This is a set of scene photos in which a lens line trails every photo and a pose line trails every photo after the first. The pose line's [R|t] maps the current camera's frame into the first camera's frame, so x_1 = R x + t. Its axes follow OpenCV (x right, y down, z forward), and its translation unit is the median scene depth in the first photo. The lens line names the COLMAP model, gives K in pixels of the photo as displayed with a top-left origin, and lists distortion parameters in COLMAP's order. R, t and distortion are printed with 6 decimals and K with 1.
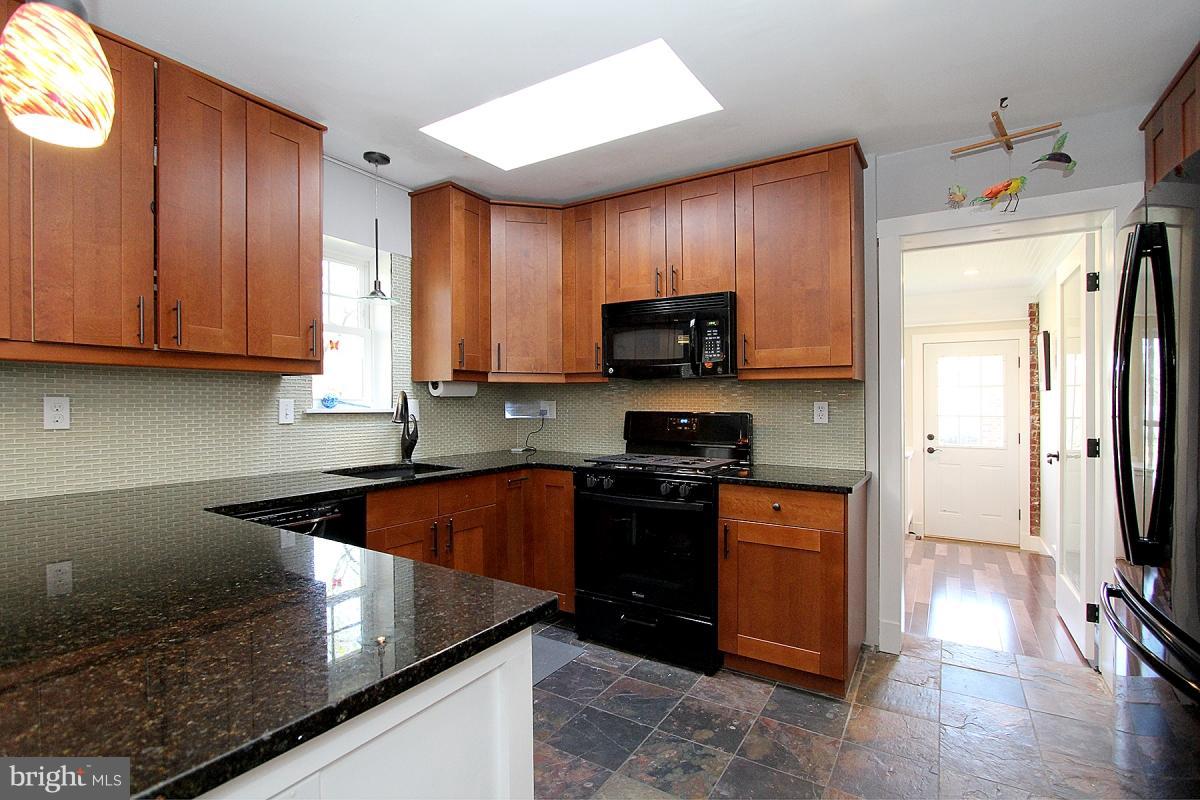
lens RADIAL K [[565.2, 0, 567.5], [0, 565.2, 397.9], [0, 0, 1]] dist [-0.019019, 0.003008]
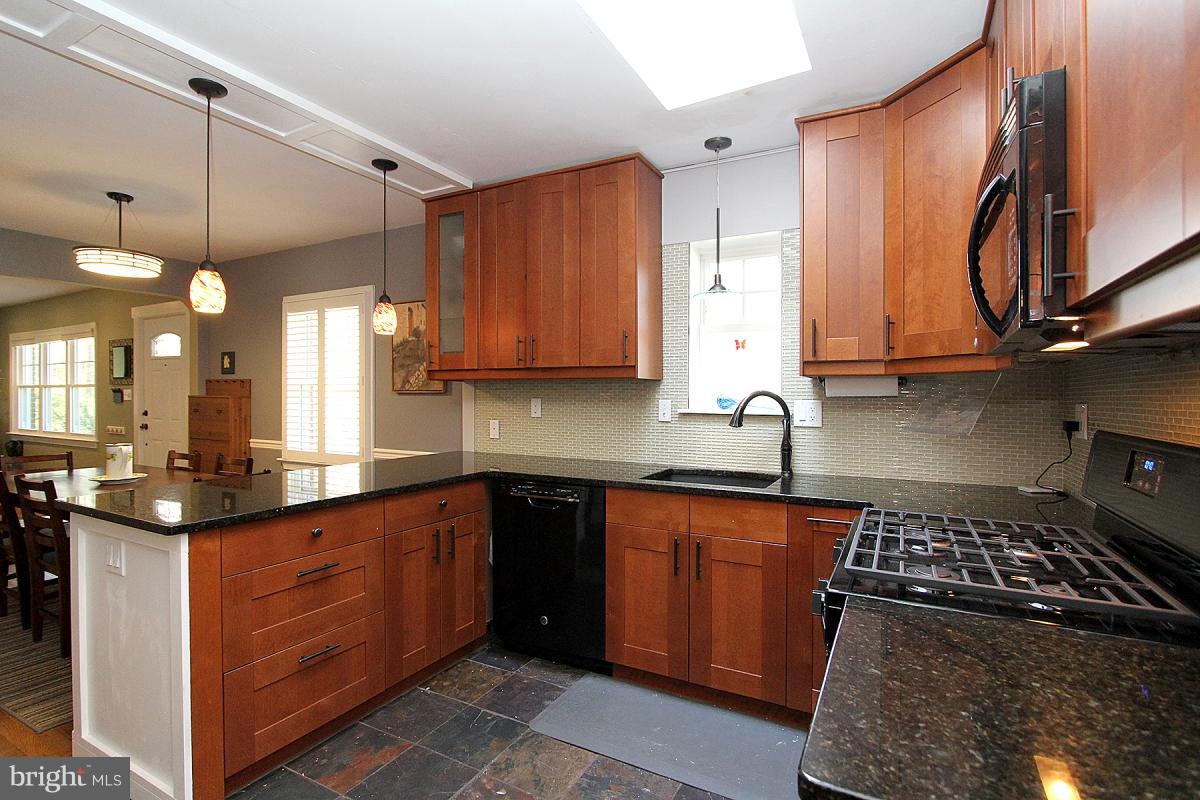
lens RADIAL K [[565.2, 0, 598.9], [0, 565.2, 397.6], [0, 0, 1]] dist [-0.019019, 0.003008]
pose [[0.110829, 0.000826, -0.993839, 0.584627], [0.004525, 0.999989, 0.001336, -0.003910], [0.993829, -0.004645, 0.110824, 0.705583]]
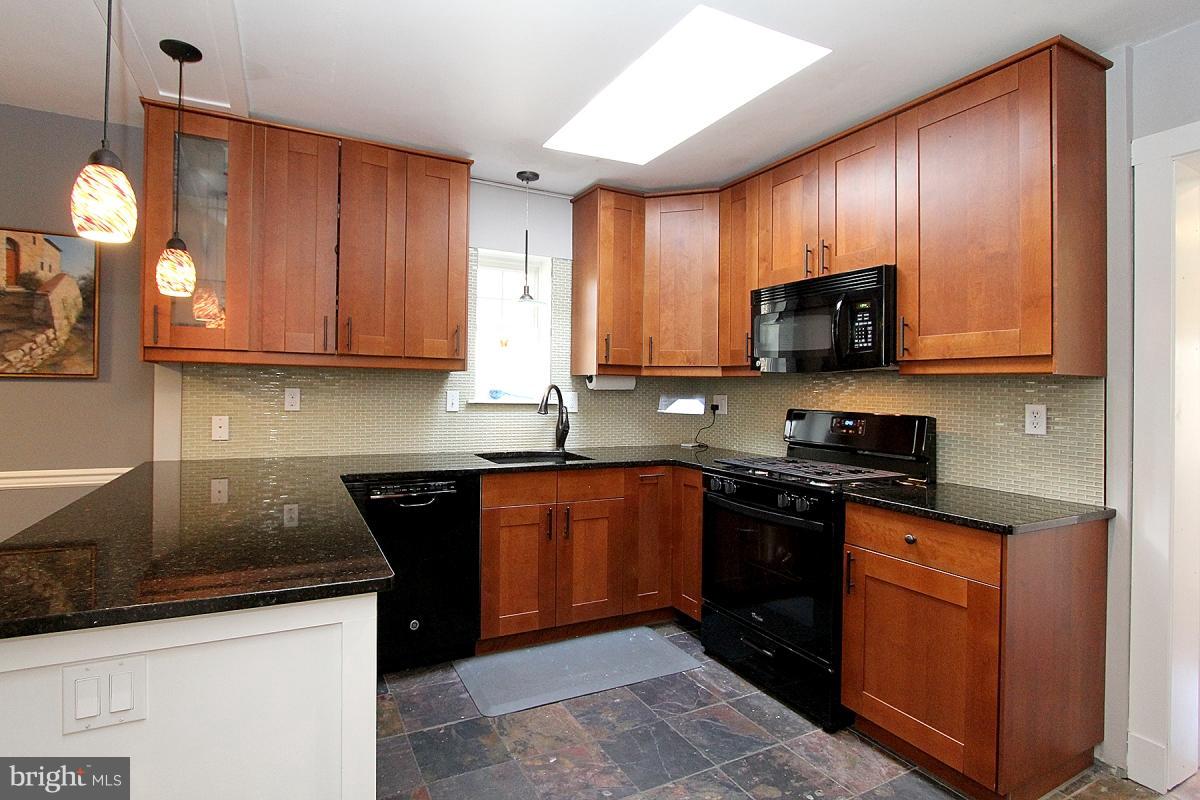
lens RADIAL K [[565.2, 0, 556.3], [0, 565.2, 380.3], [0, 0, 1]] dist [-0.019019, 0.003008]
pose [[0.860805, 0.004550, -0.508914, 0.288614], [-0.010281, 0.999911, -0.008451, -0.011963], [0.508830, 0.012506, 0.860776, 0.070372]]
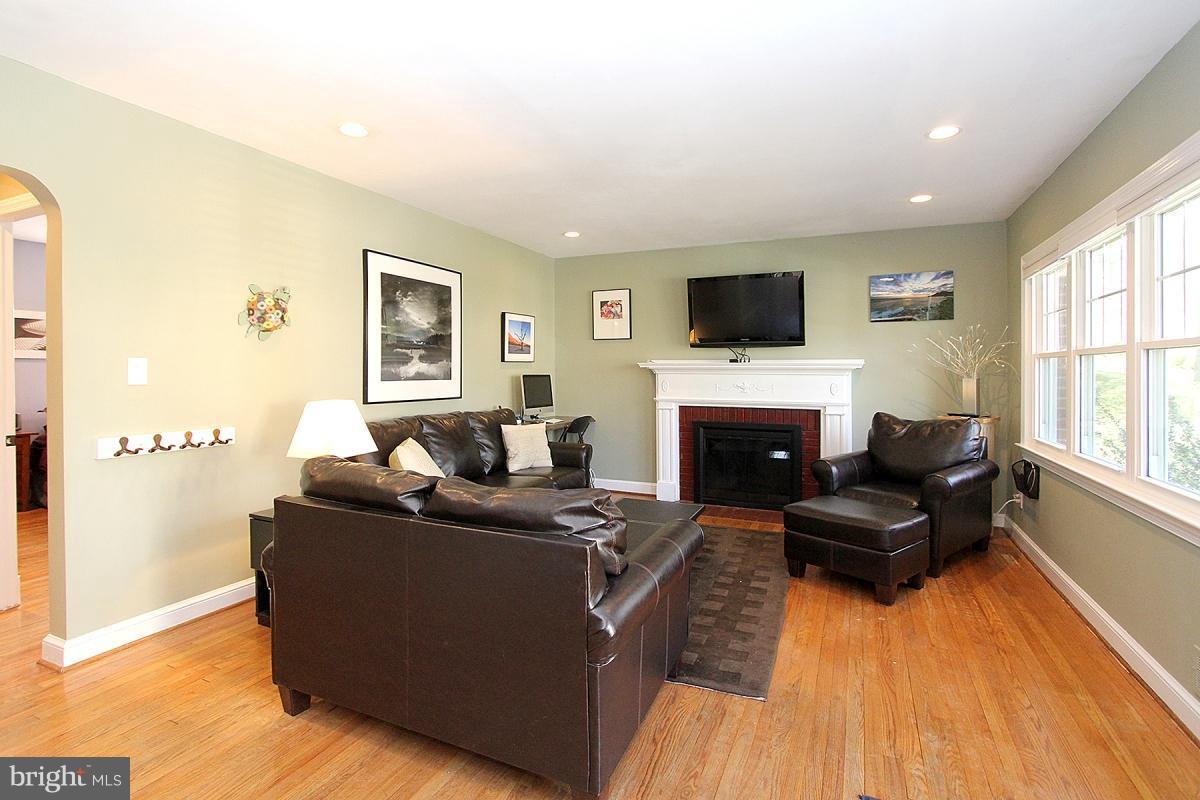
lens RADIAL K [[565.2, 0, 578.6], [0, 565.2, 372.0], [0, 0, 1]] dist [-0.019019, 0.003008]
pose [[-0.990703, -0.007012, -0.135865, -1.143991], [-0.006417, 0.999968, -0.004817, -0.014789], [0.135894, -0.003901, -0.990716, -0.613700]]
